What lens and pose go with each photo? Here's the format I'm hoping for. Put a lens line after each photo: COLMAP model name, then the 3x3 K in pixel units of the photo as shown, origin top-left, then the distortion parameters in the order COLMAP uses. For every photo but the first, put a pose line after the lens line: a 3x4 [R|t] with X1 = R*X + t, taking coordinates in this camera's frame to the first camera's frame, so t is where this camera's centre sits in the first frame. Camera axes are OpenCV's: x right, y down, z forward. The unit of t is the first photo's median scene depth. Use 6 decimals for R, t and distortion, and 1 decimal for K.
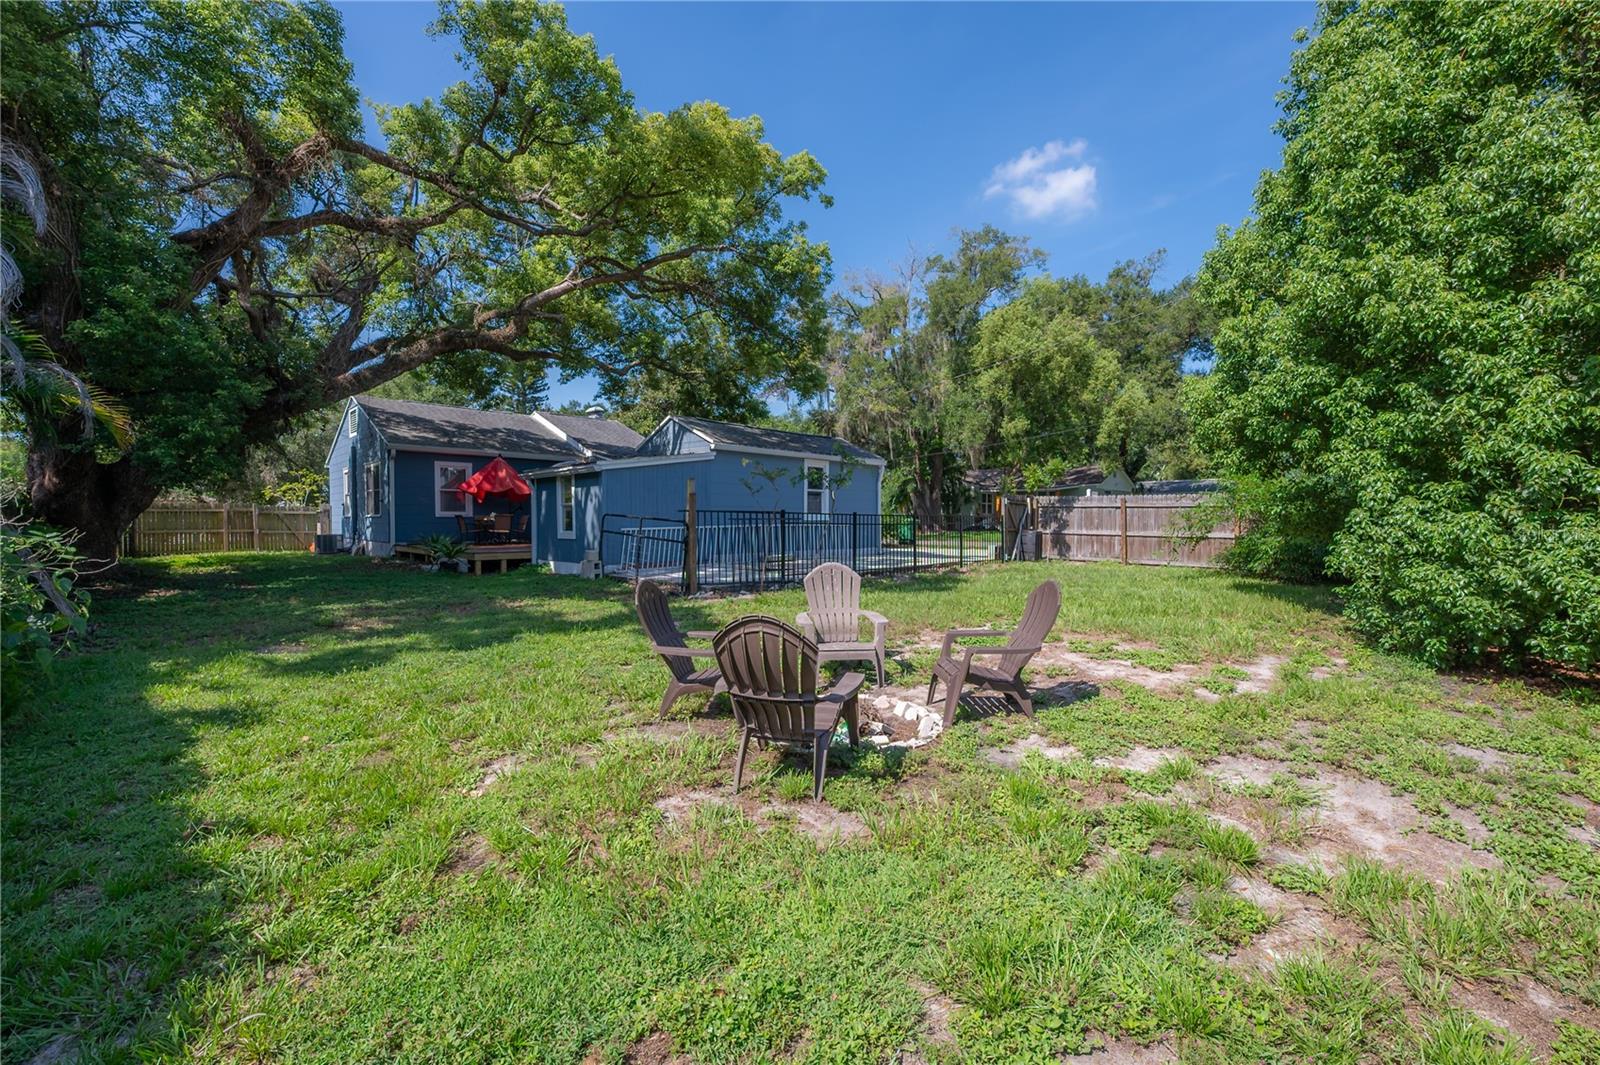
lens RADIAL K [[663.3, 0, 803.7], [0, 663.3, 539.4], [0, 0, 1]] dist [-0.004171, -0.000892]
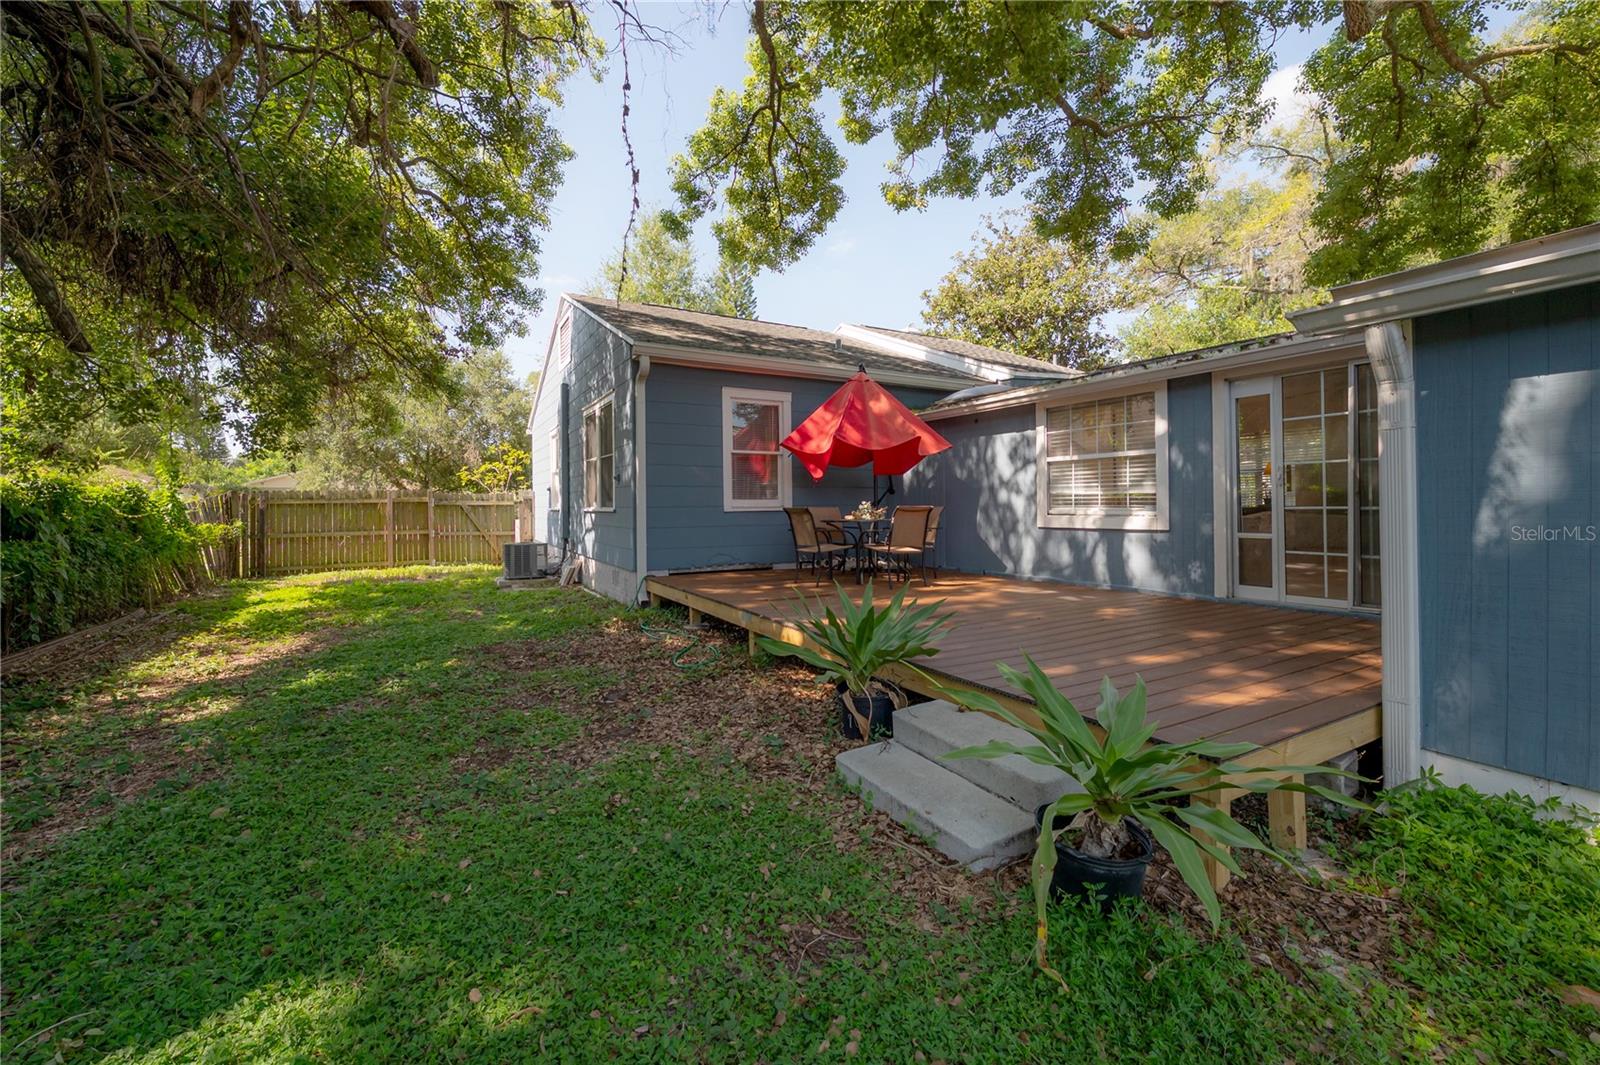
lens RADIAL K [[663.3, 0, 800.1], [0, 663.3, 516.0], [0, 0, 1]] dist [-0.004171, -0.000892]
pose [[0.965954, -0.002352, -0.258702, -0.370087], [-0.001565, 0.999887, -0.014932, -0.022901], [0.258708, 0.014829, 0.965842, 0.550679]]
